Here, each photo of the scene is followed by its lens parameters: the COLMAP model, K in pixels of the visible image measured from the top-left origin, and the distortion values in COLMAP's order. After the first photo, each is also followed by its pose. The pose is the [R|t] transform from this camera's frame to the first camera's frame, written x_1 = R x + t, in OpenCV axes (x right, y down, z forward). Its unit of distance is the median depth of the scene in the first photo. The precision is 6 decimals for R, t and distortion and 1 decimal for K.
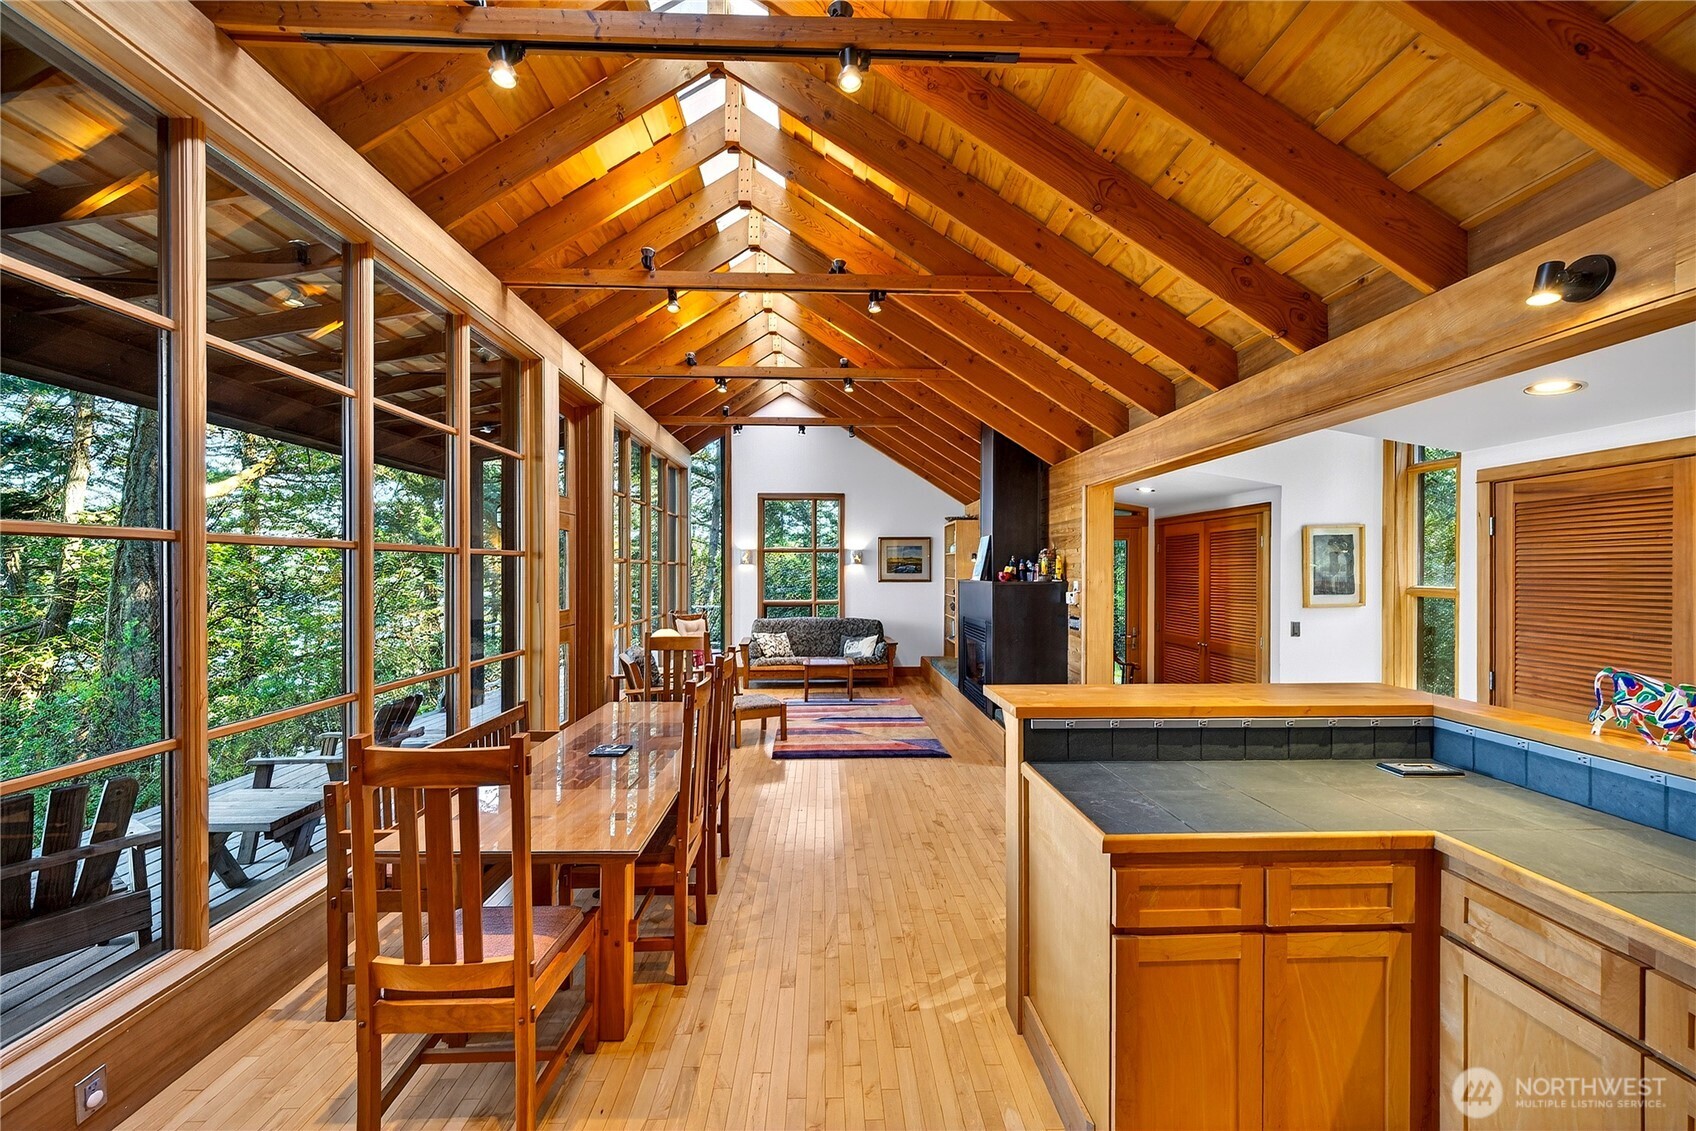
lens RADIAL K [[629.0, 0, 844.1], [0, 629.0, 573.7], [0, 0, 1]] dist [-0.002445, 0.000136]
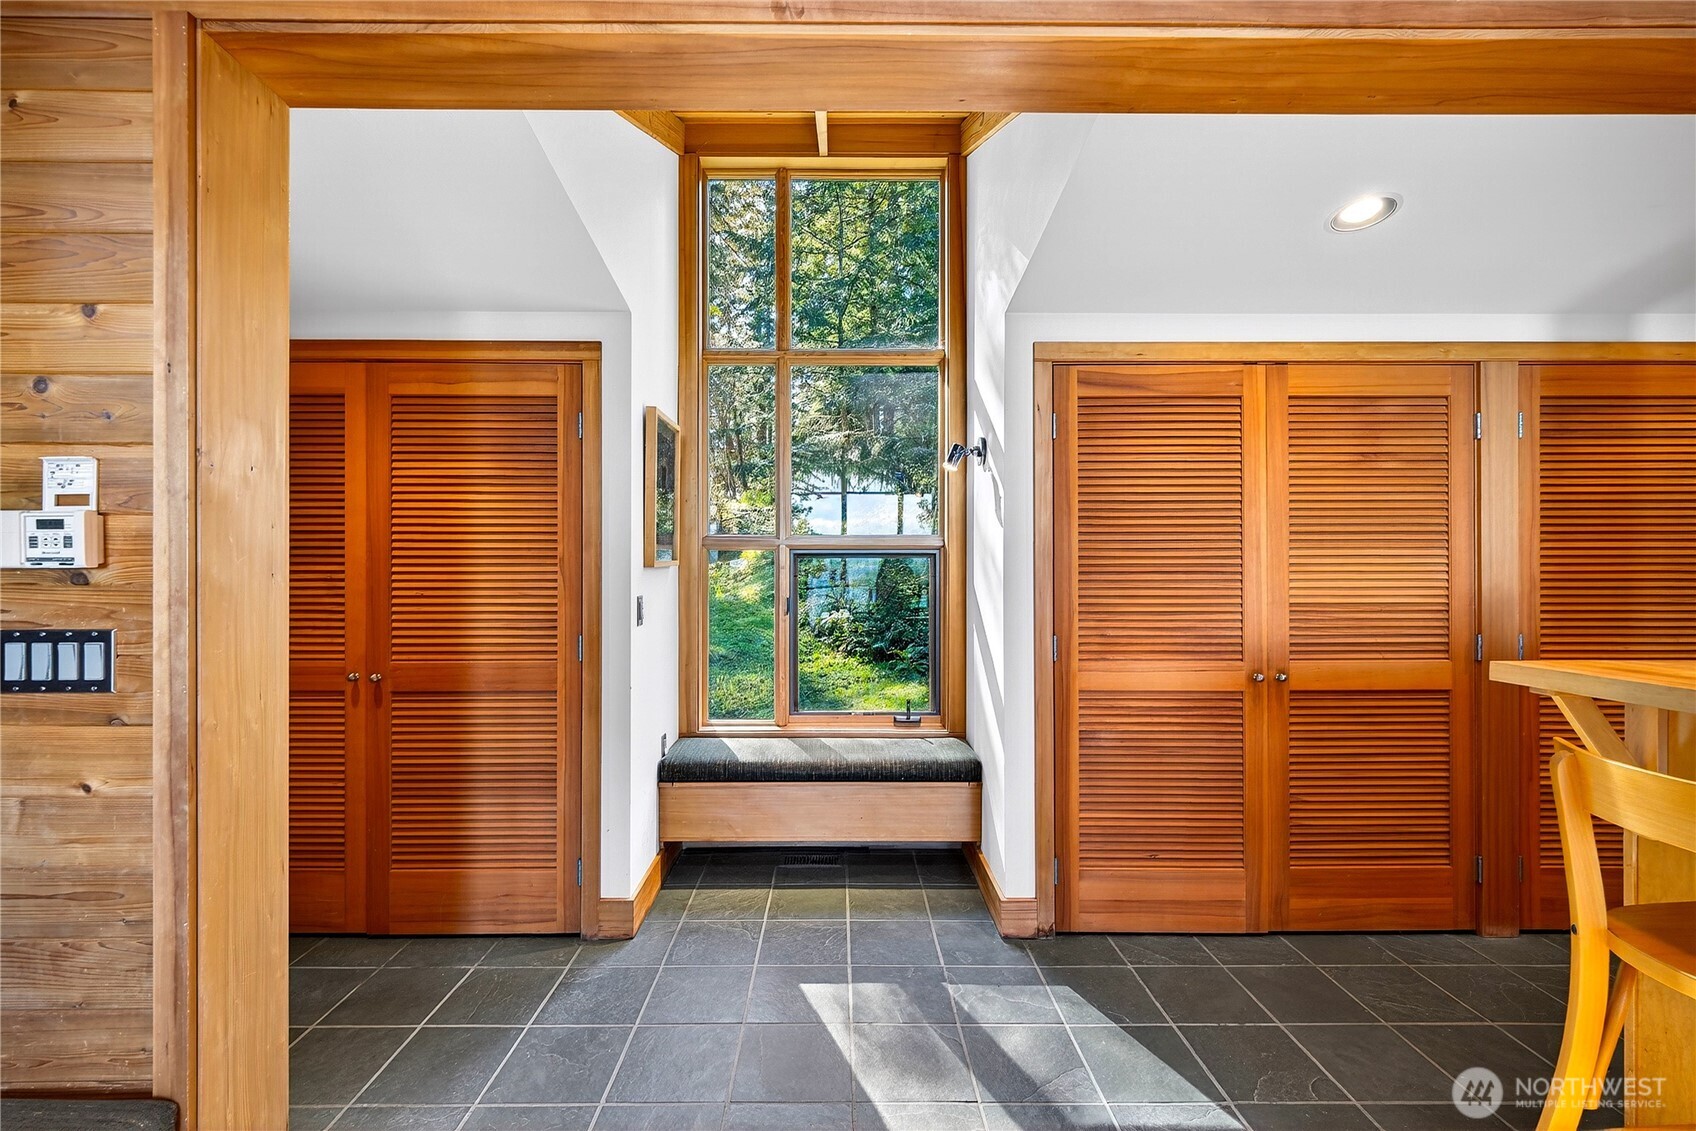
lens RADIAL K [[746.0, 0, 853.8], [0, 746.0, 569.0], [0, 0, 1]] dist [0.003005, -0.000738]
pose [[0.032055, -0.001355, 0.999485, 0.186913], [0.003155, 0.999994, 0.001255, 0.075067], [-0.999481, 0.003113, 0.032059, 1.119331]]
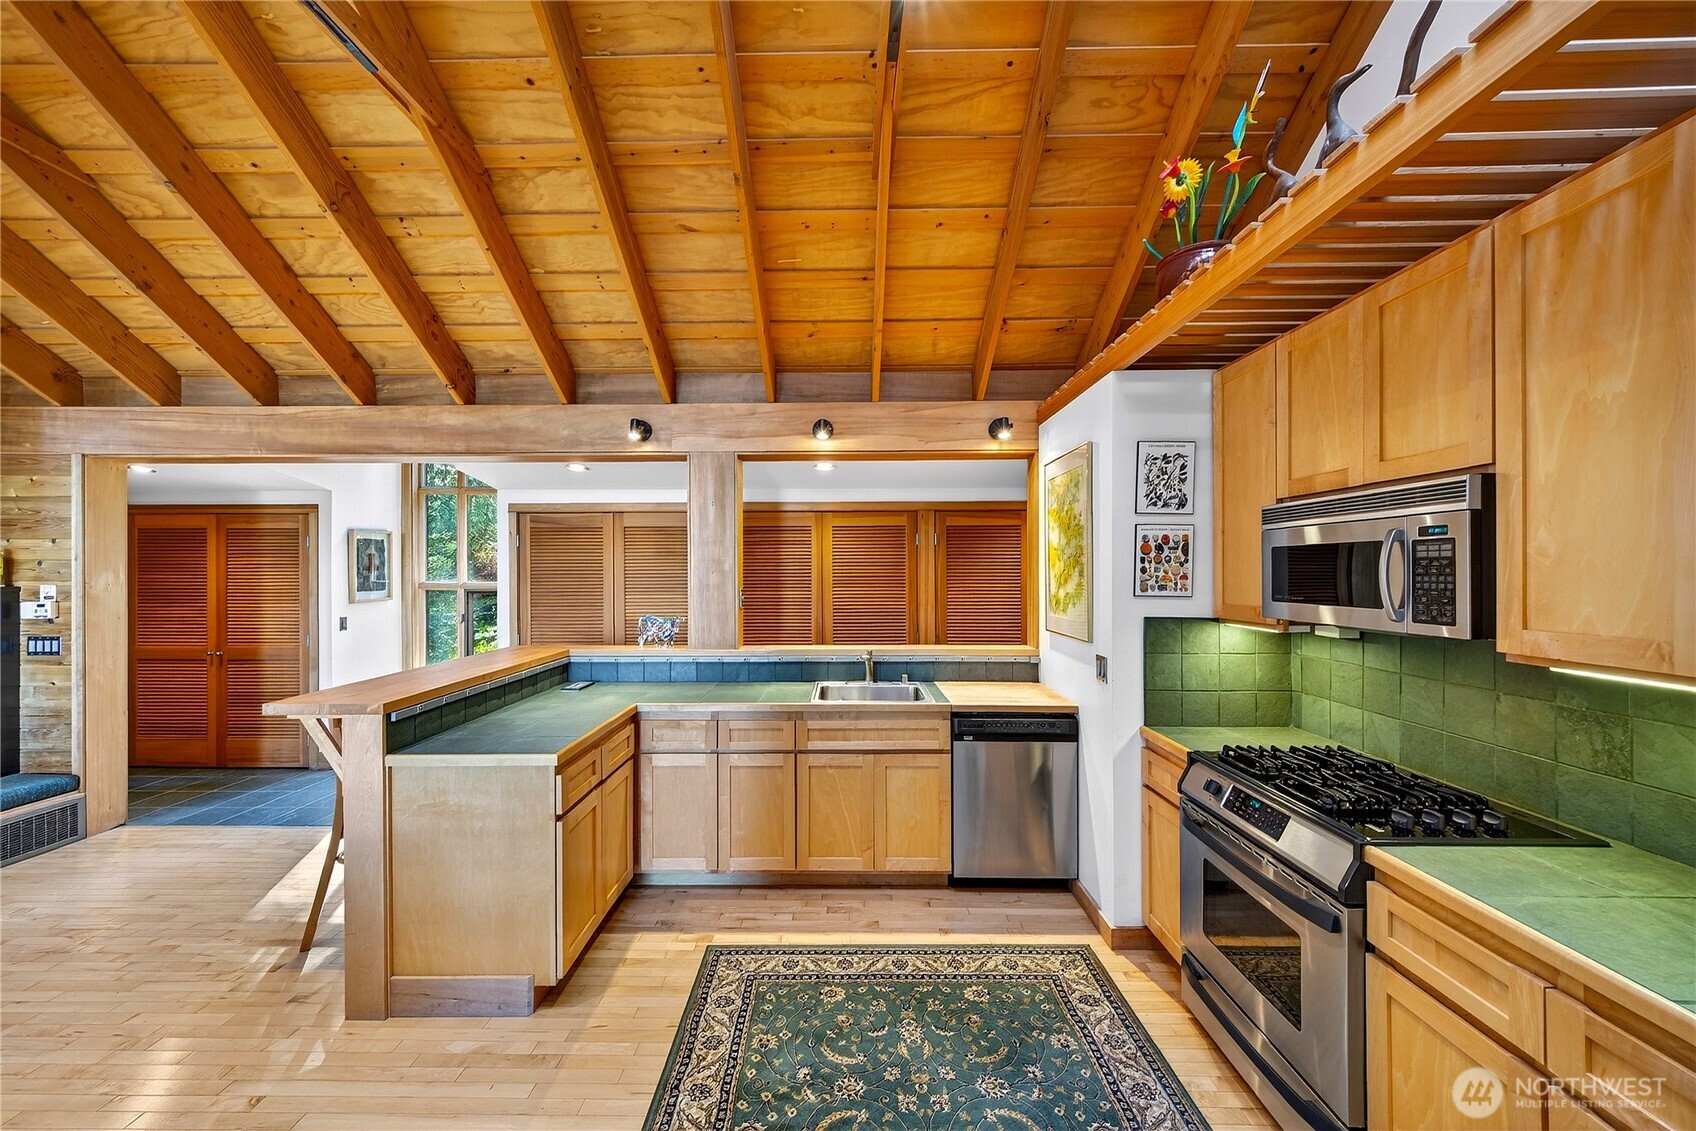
lens RADIAL K [[629.0, 0, 835.3], [0, 629.0, 568.8], [0, 0, 1]] dist [-0.002445, 0.000136]
pose [[0.047600, -0.000277, 0.998866, -0.453712], [0.006482, 0.999979, -0.000031, -0.002035], [-0.998845, 0.006476, 0.047601, 0.131147]]
